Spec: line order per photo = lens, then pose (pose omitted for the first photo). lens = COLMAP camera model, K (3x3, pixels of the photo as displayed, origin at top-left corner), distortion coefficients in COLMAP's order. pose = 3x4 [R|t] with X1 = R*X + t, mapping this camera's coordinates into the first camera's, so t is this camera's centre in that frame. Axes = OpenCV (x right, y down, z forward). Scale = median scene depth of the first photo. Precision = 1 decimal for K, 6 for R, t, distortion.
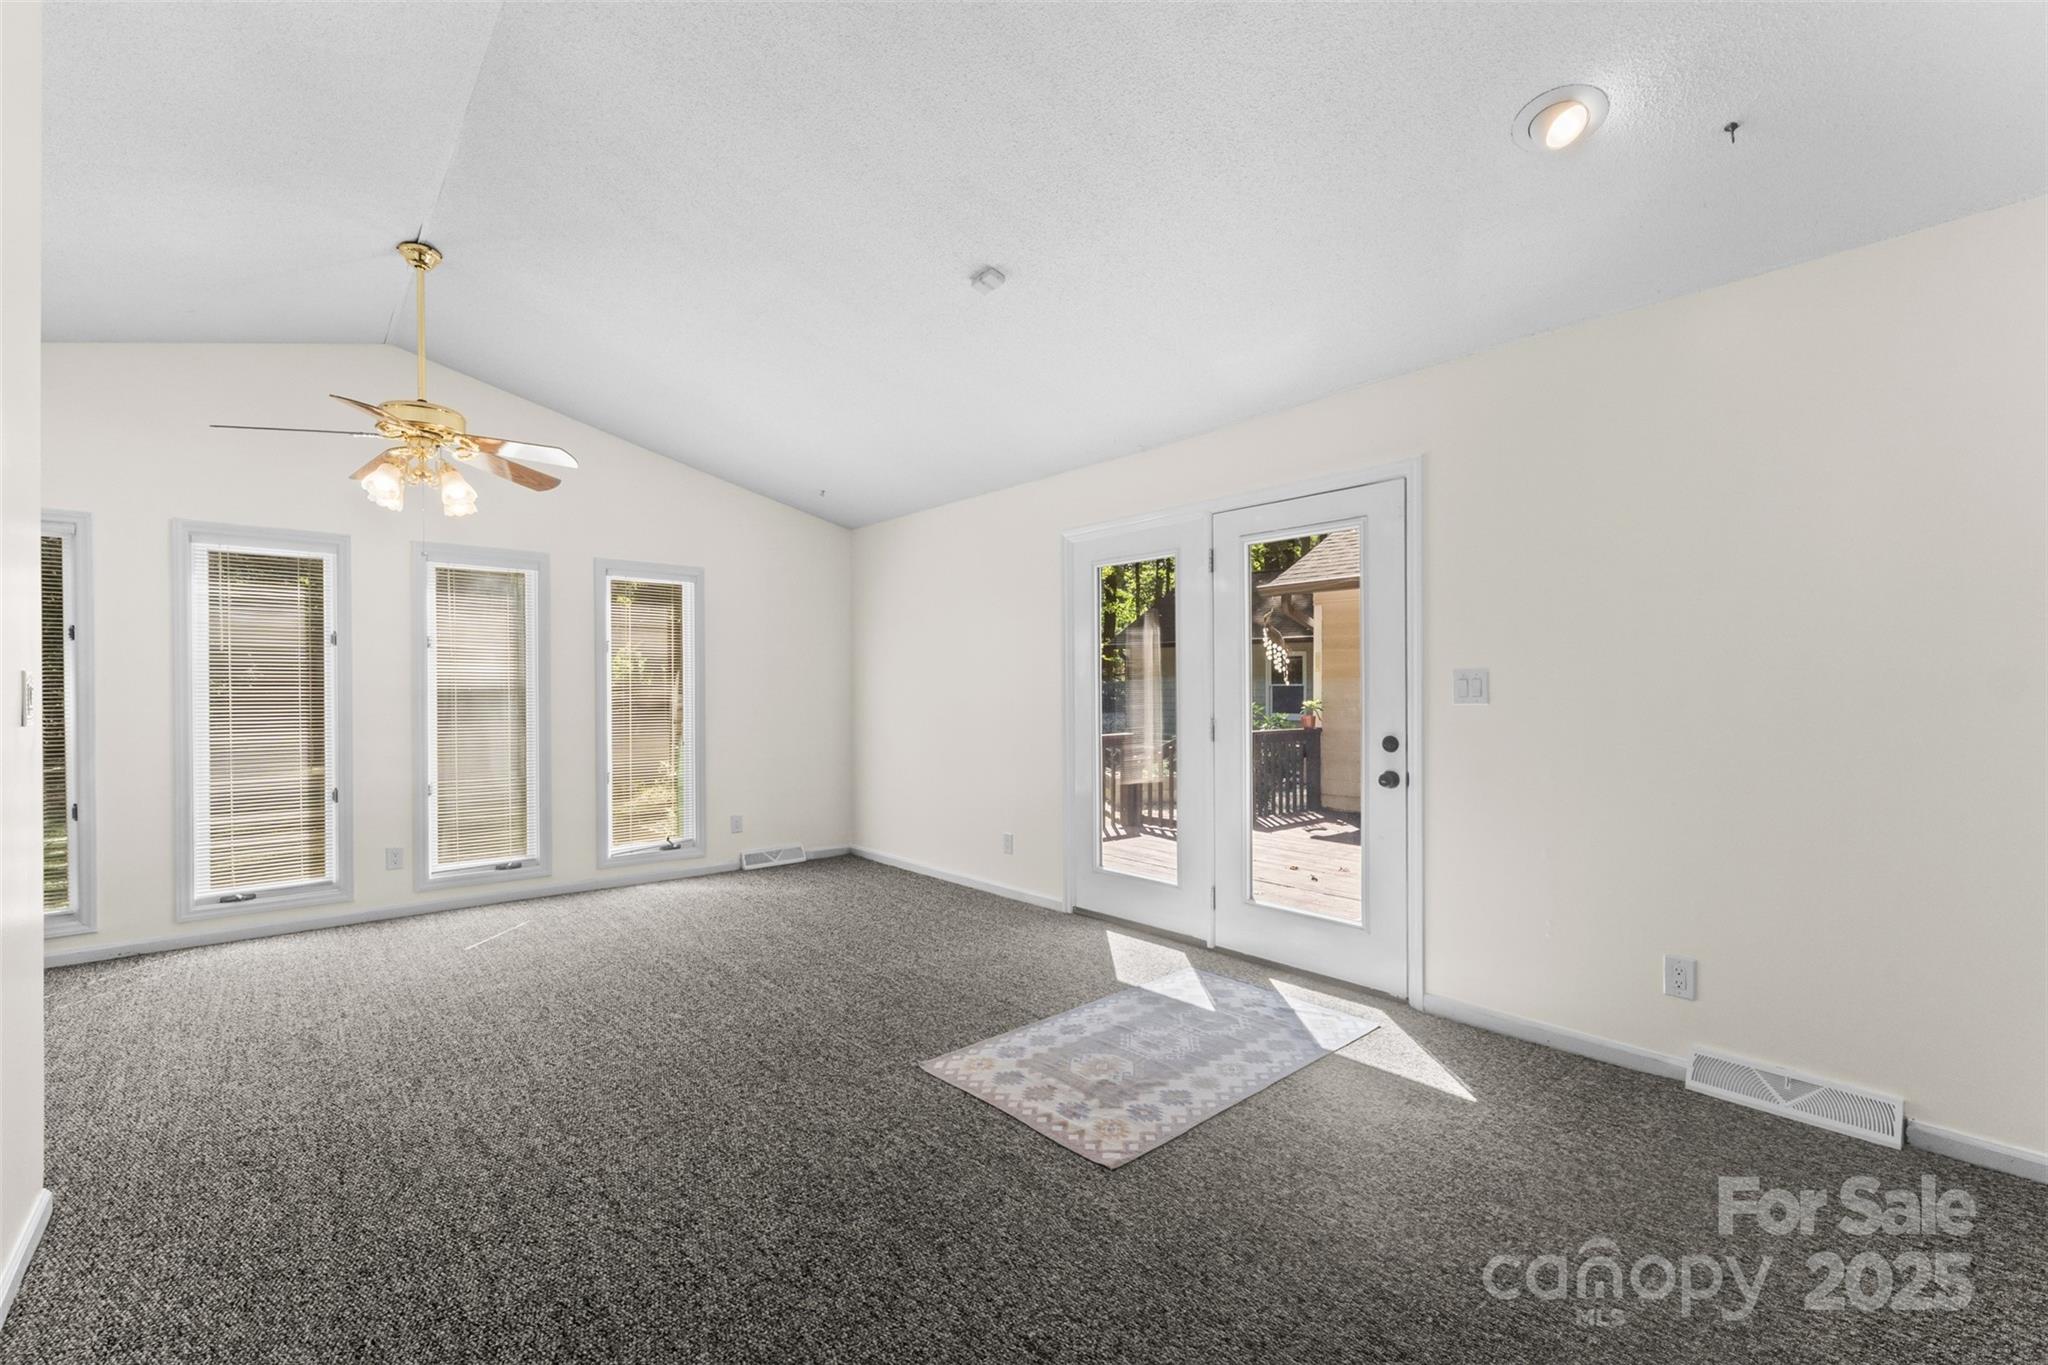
lens RADIAL K [[865.1, 0, 1029.5], [0, 865.1, 694.6], [0, 0, 1]] dist [0.003442, 0.000344]
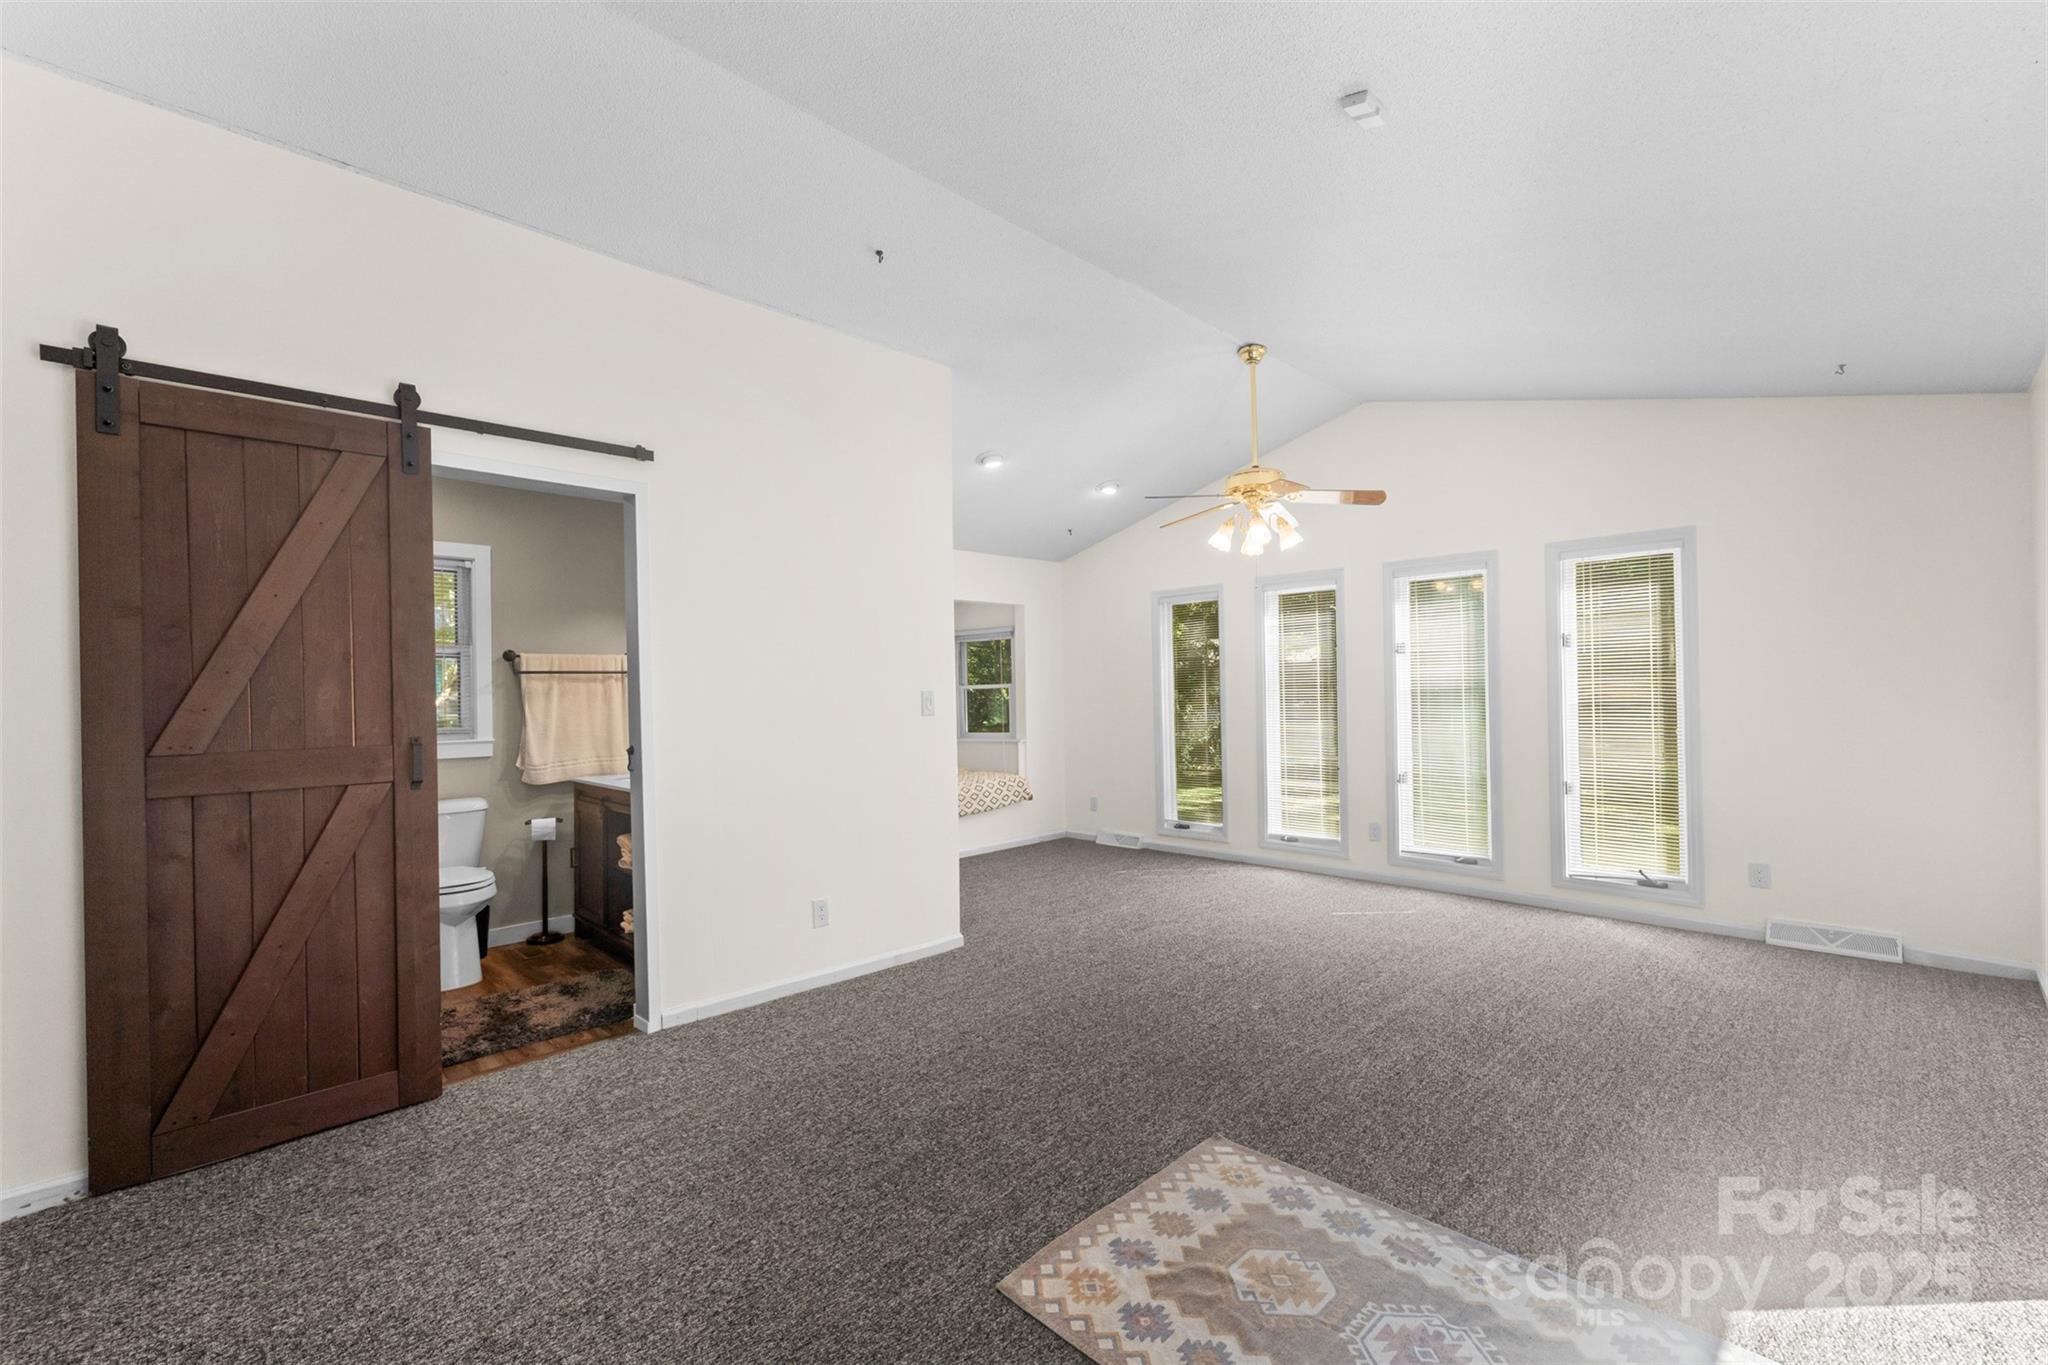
lens RADIAL K [[865.1, 0, 1029.5], [0, 865.1, 694.6], [0, 0, 1]] dist [0.003442, 0.000344]
pose [[0.055640, 0.004676, -0.998440, 0.544930], [0.009695, 0.999939, 0.005224, -0.013398], [0.998404, -0.009971, 0.055591, 0.585105]]
